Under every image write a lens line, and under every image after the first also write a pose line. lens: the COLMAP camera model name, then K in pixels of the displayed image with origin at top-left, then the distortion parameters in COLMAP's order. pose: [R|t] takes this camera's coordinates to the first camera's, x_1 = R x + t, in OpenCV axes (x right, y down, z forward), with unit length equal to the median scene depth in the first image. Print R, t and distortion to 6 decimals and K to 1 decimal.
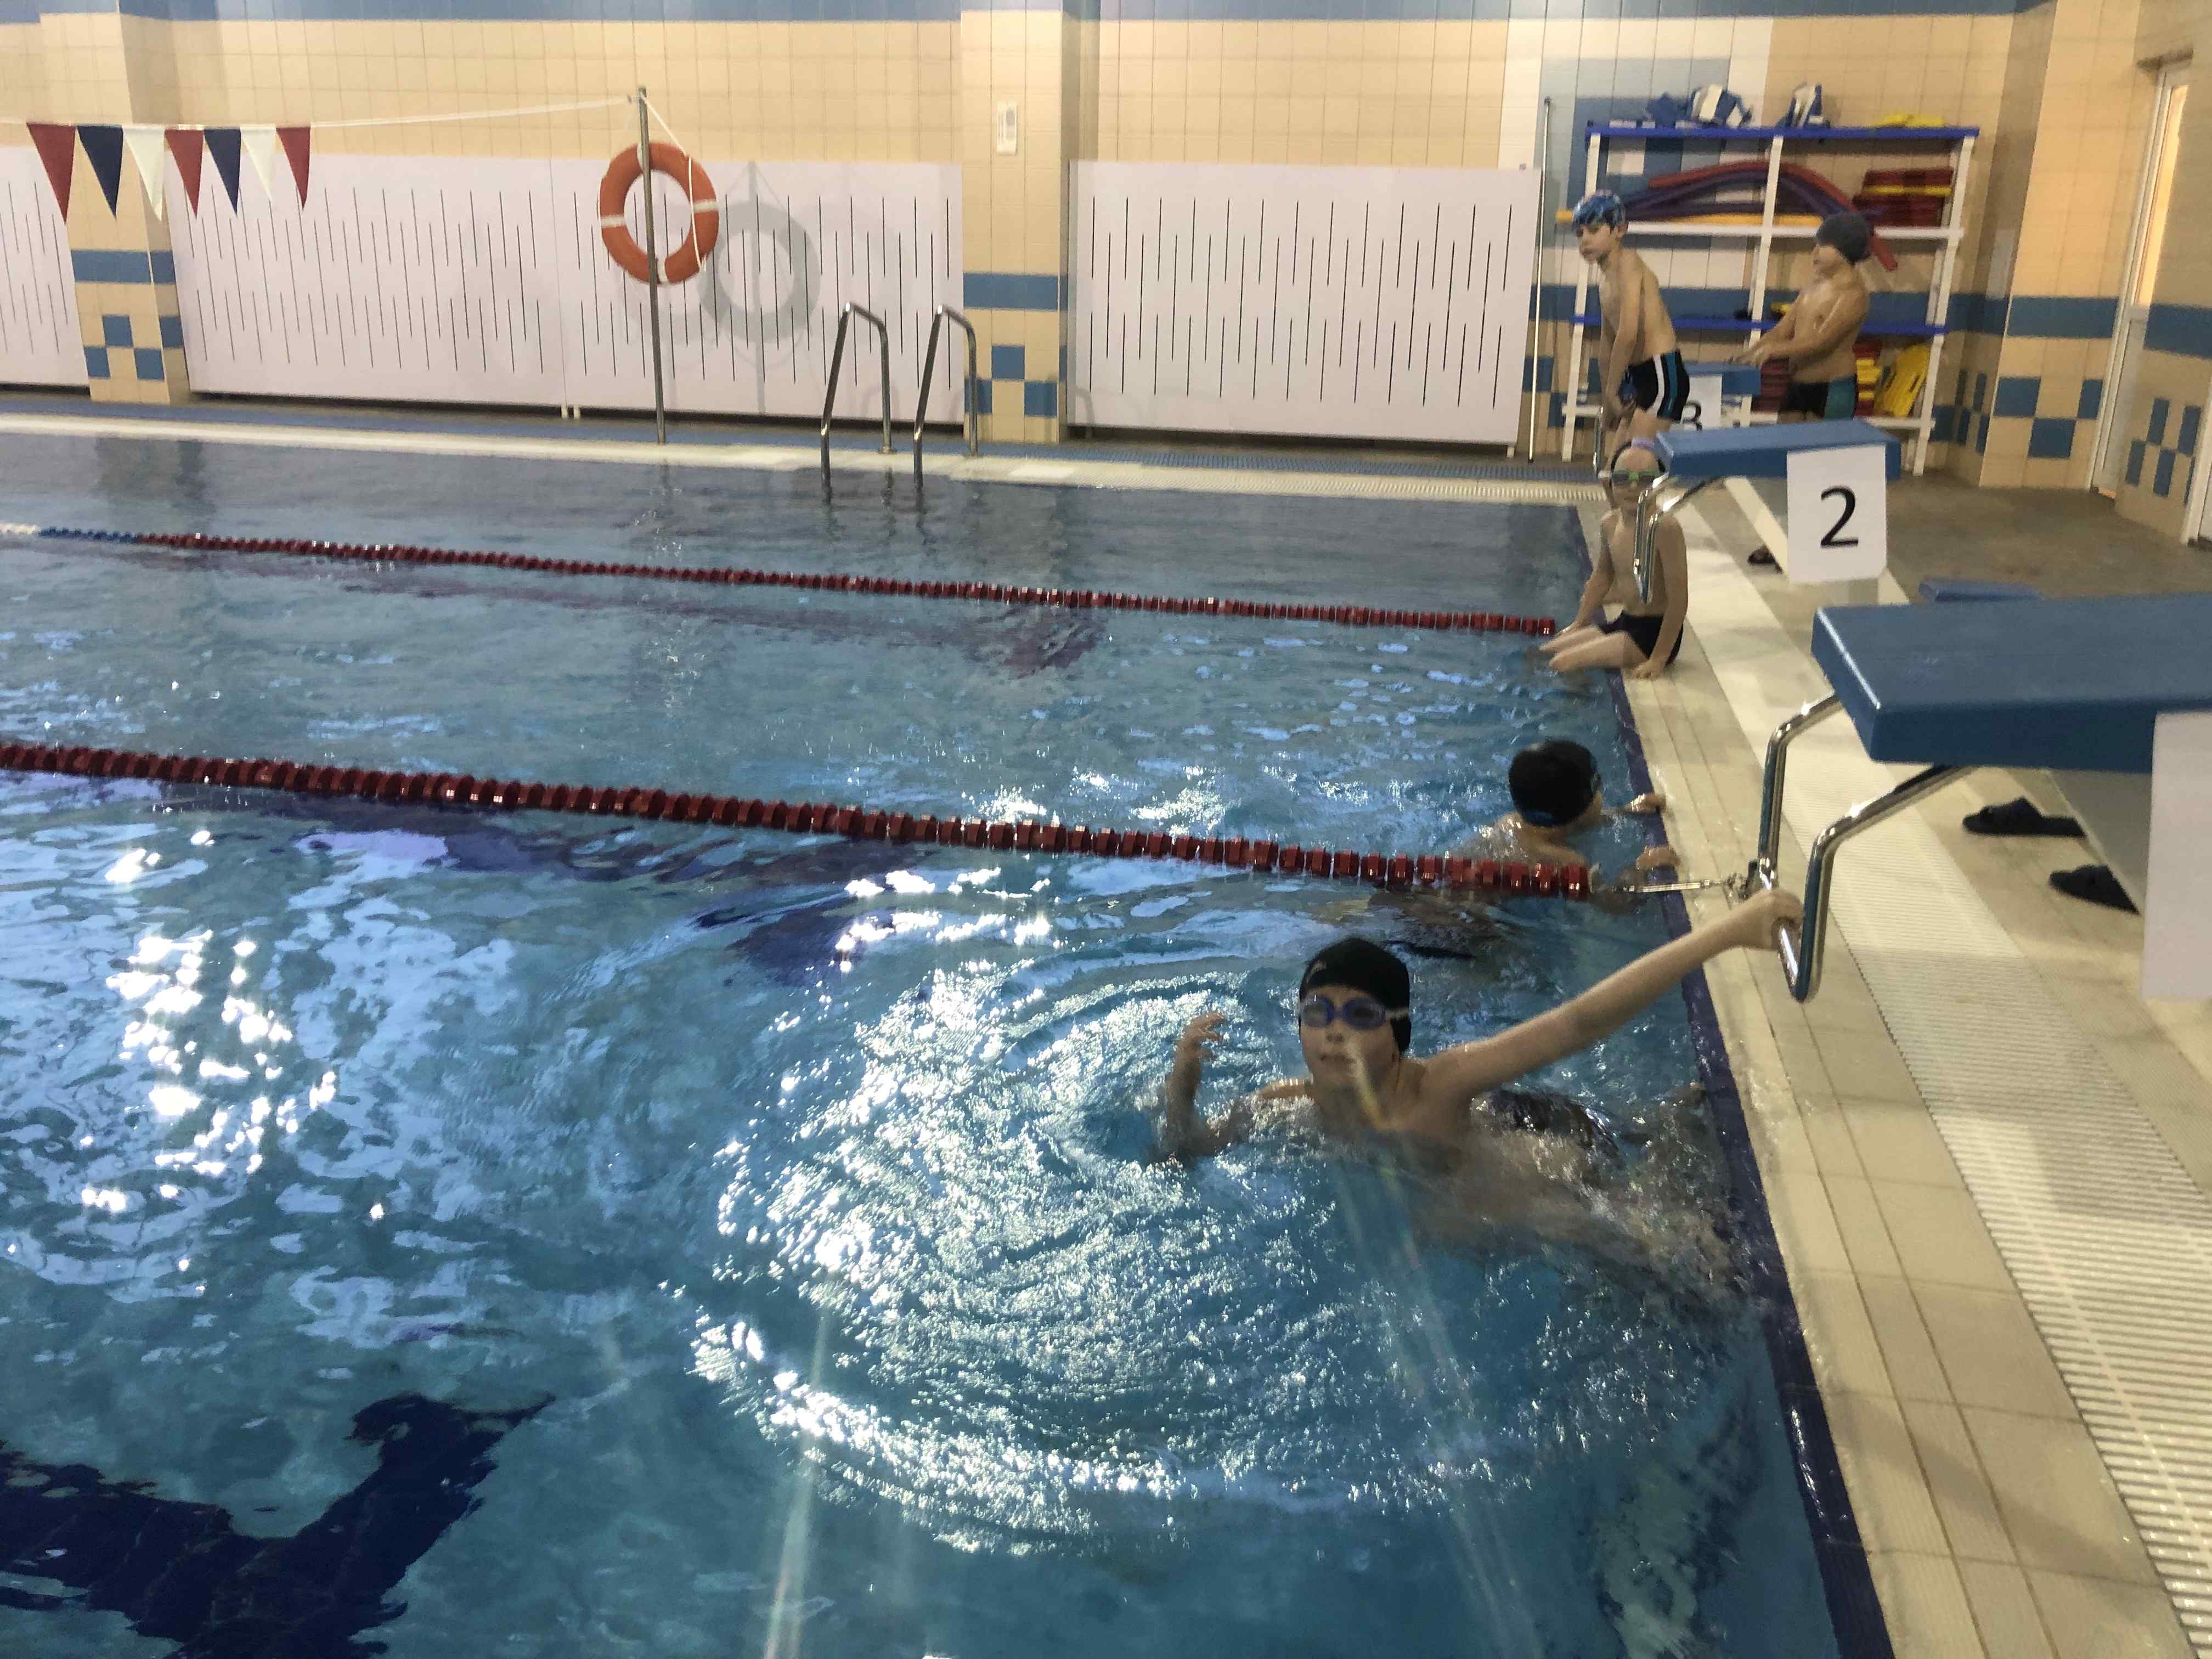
lens RADIAL K [[1872.7, 0, 1083.2], [0, 1872.7, 792.4], [0, 0, 1]] dist [0.022939, -0.015063]
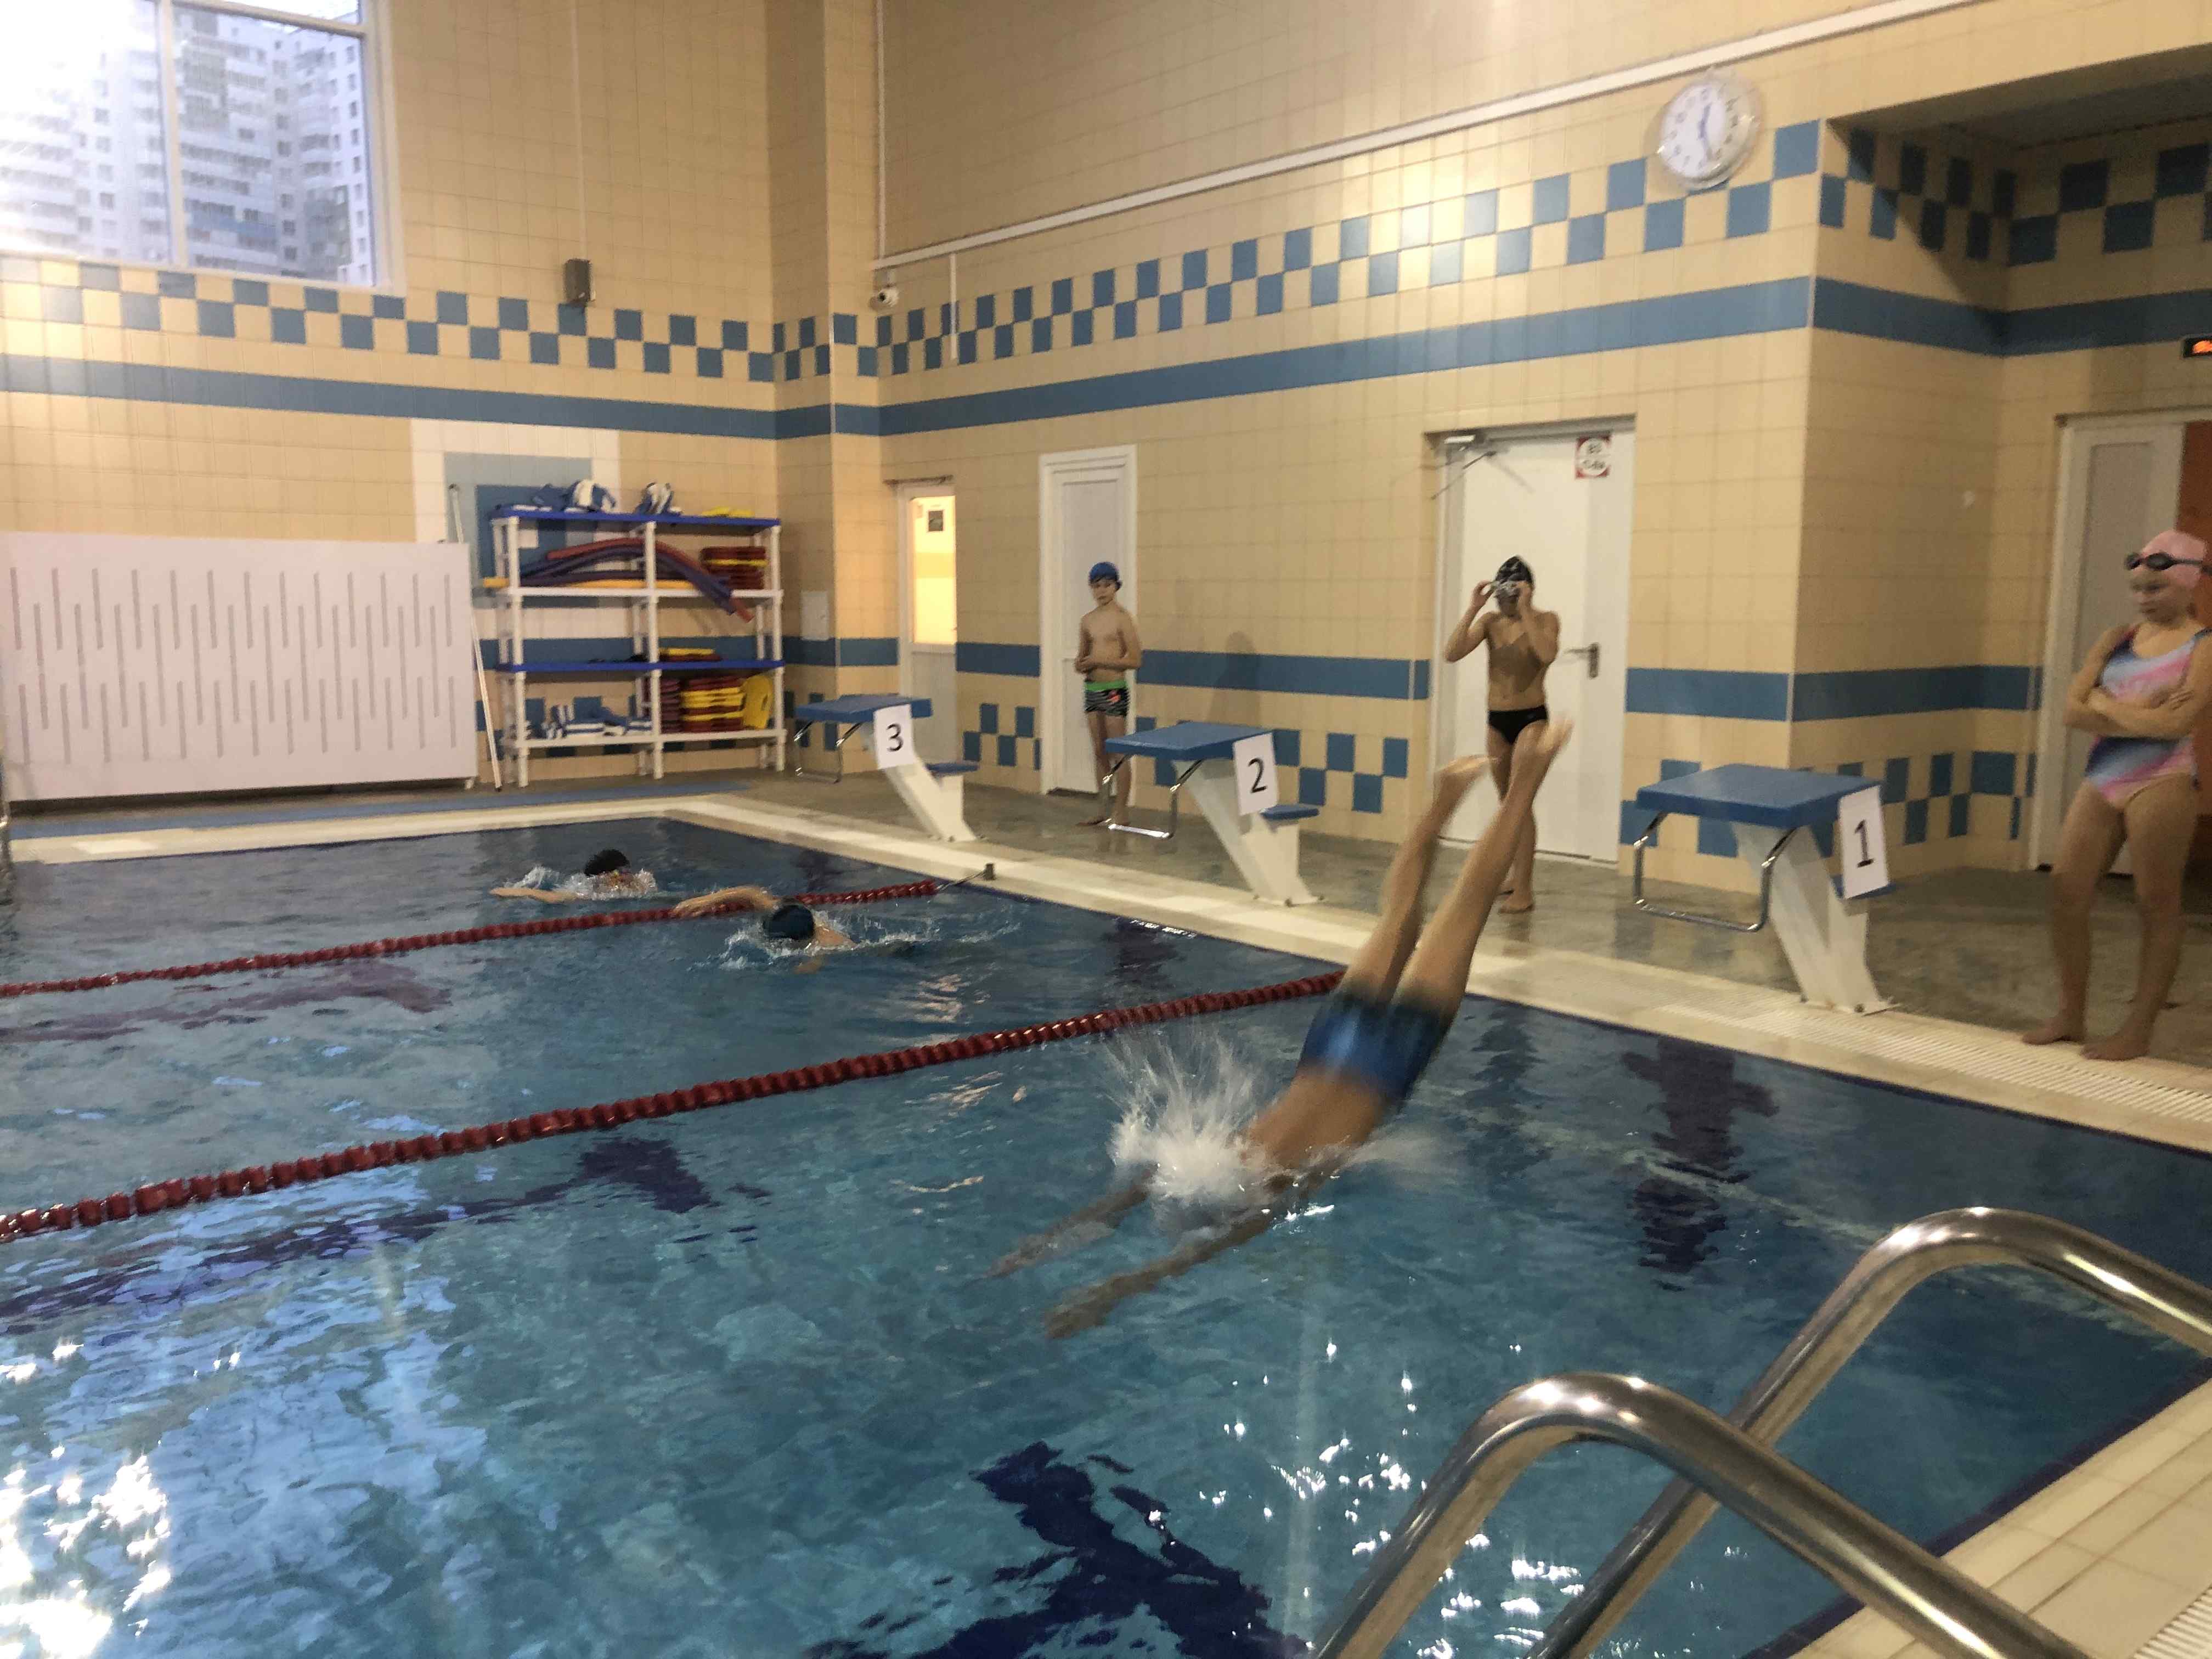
lens RADIAL K [[1872.7, 0, 1064.9], [0, 1872.7, 810.8], [0, 0, 1]] dist [0.022939, -0.015063]
pose [[0.636705, -0.106008, 0.763786, -0.429630], [0.227003, 0.972381, -0.054274, -0.026501], [-0.736937, 0.207938, 0.643184, 0.021781]]
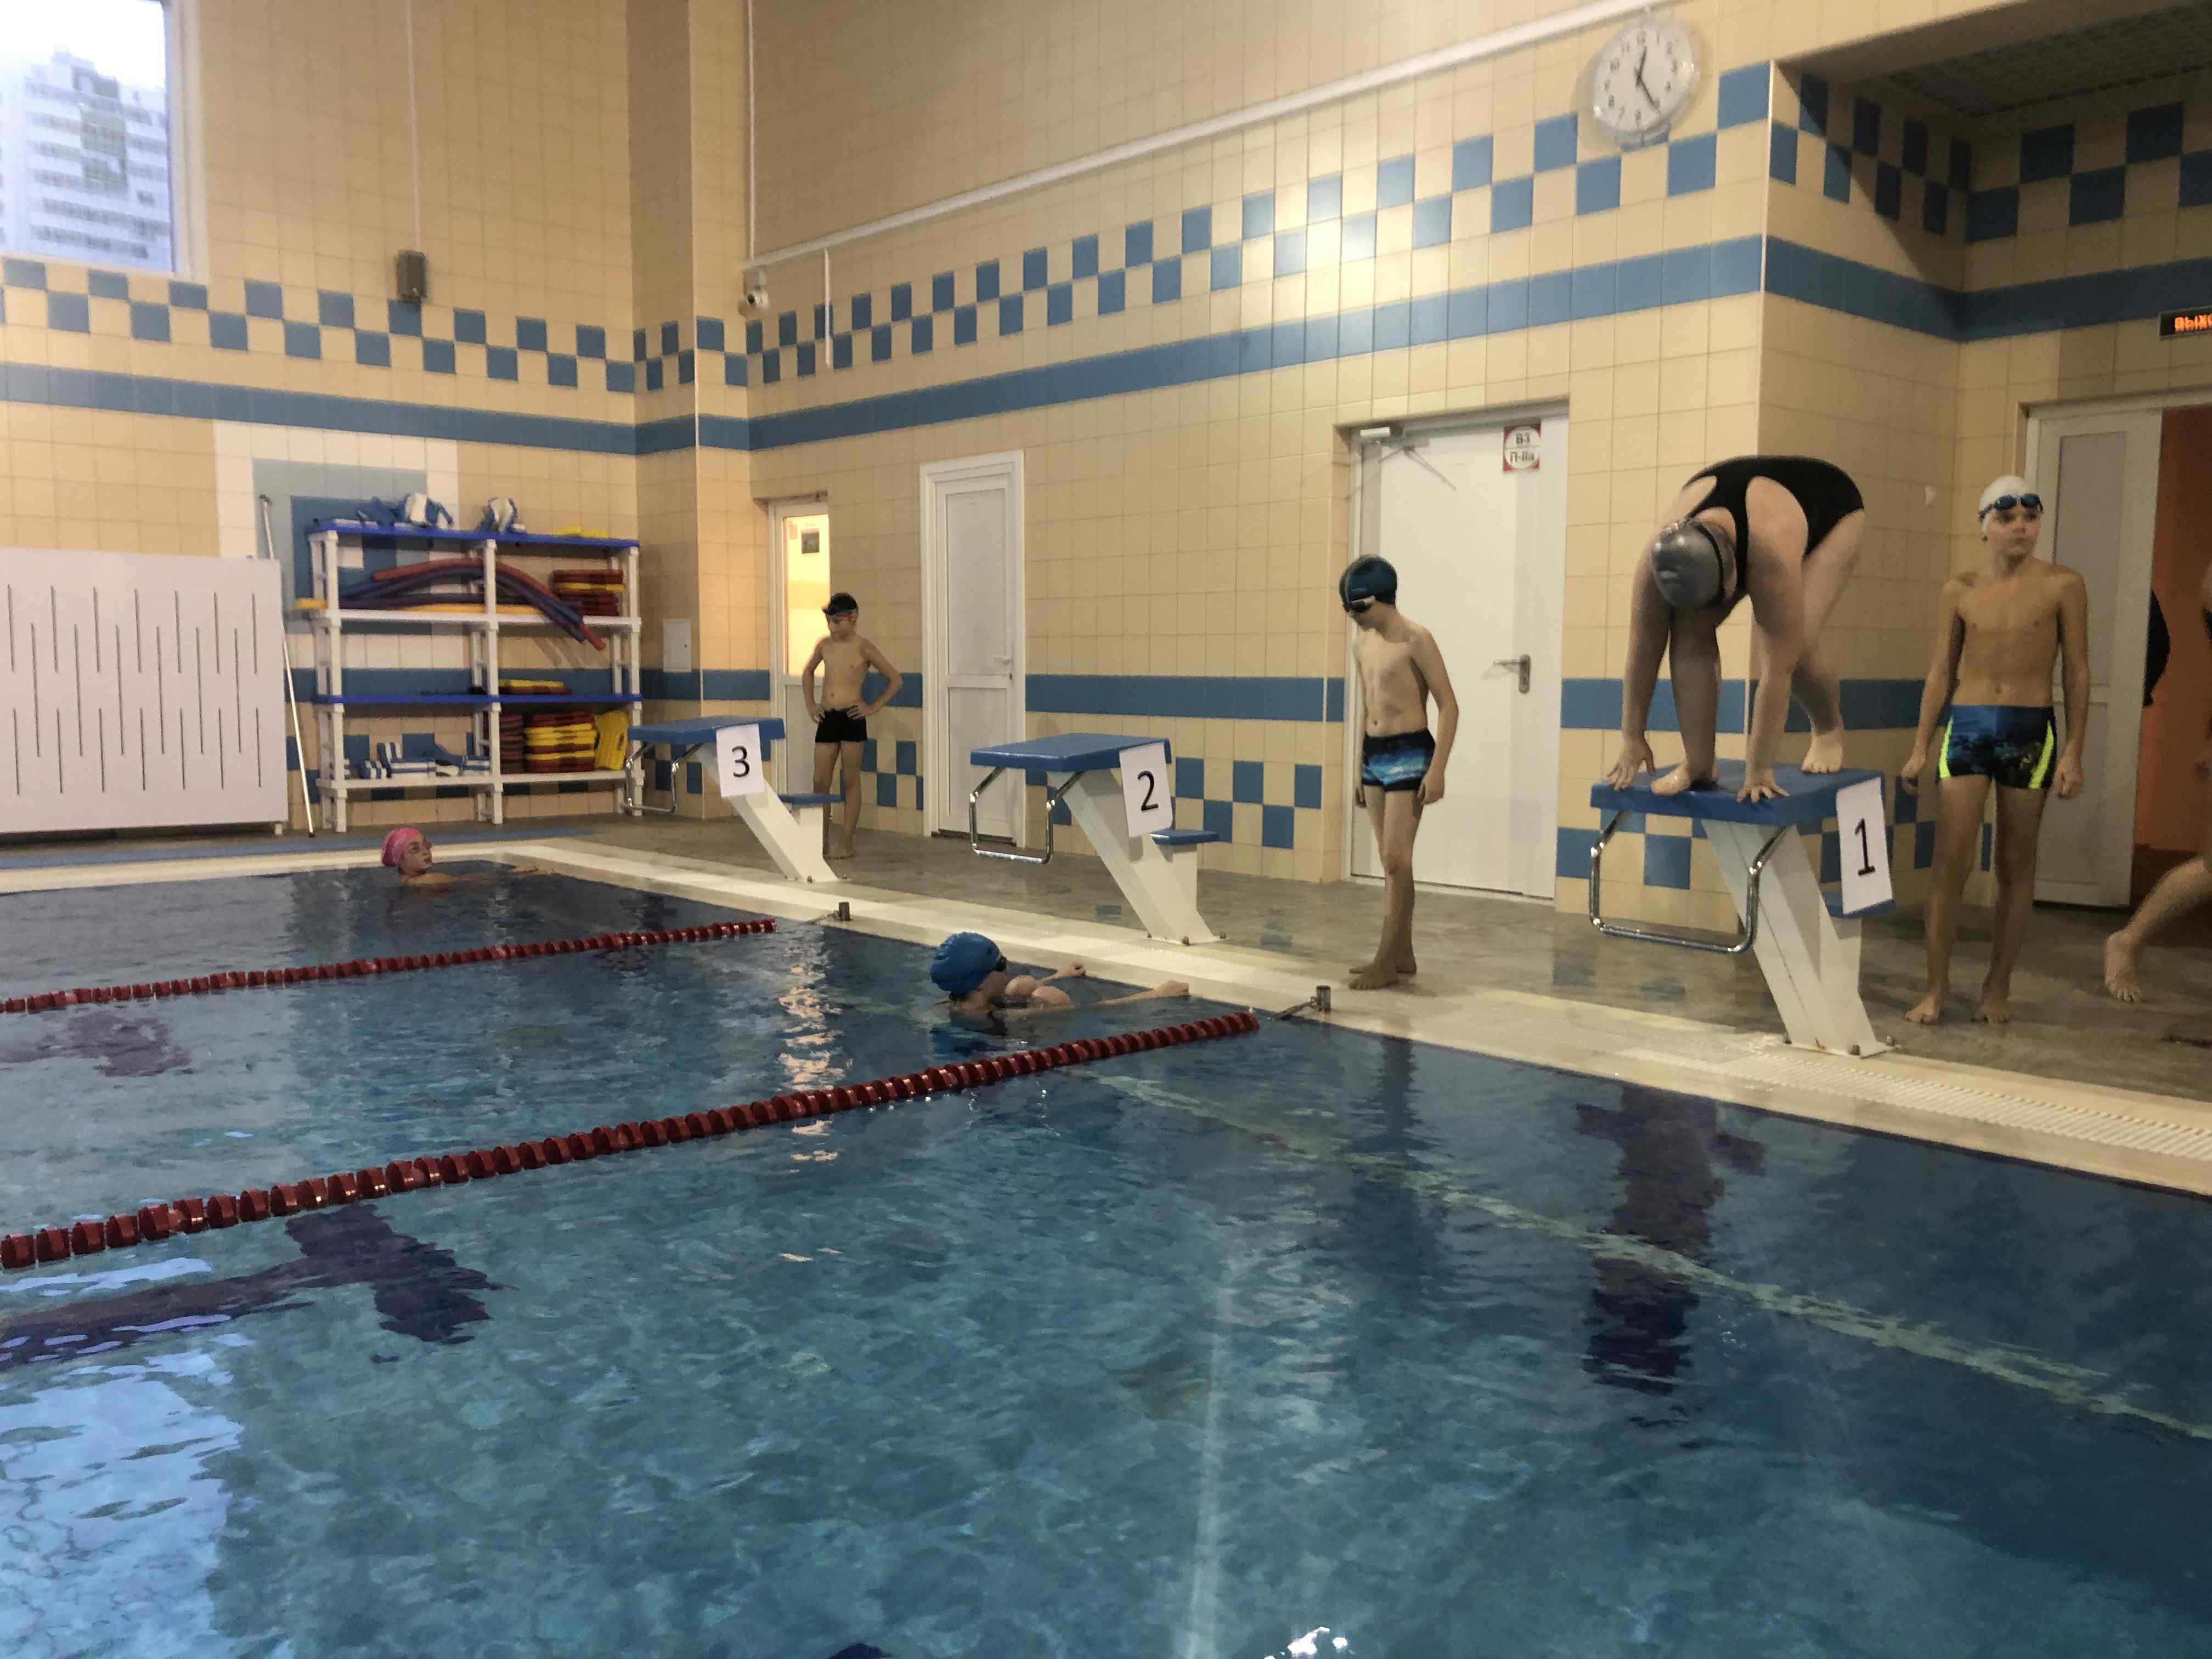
lens RADIAL K [[1872.7, 0, 1093.2], [0, 1872.7, 802.3], [0, 0, 1]] dist [0.022939, -0.015063]
pose [[0.591160, -0.073074, 0.803237, -0.338341], [0.234176, 0.968538, -0.084235, -0.010804], [-0.771810, 0.237895, 0.589674, 0.077644]]
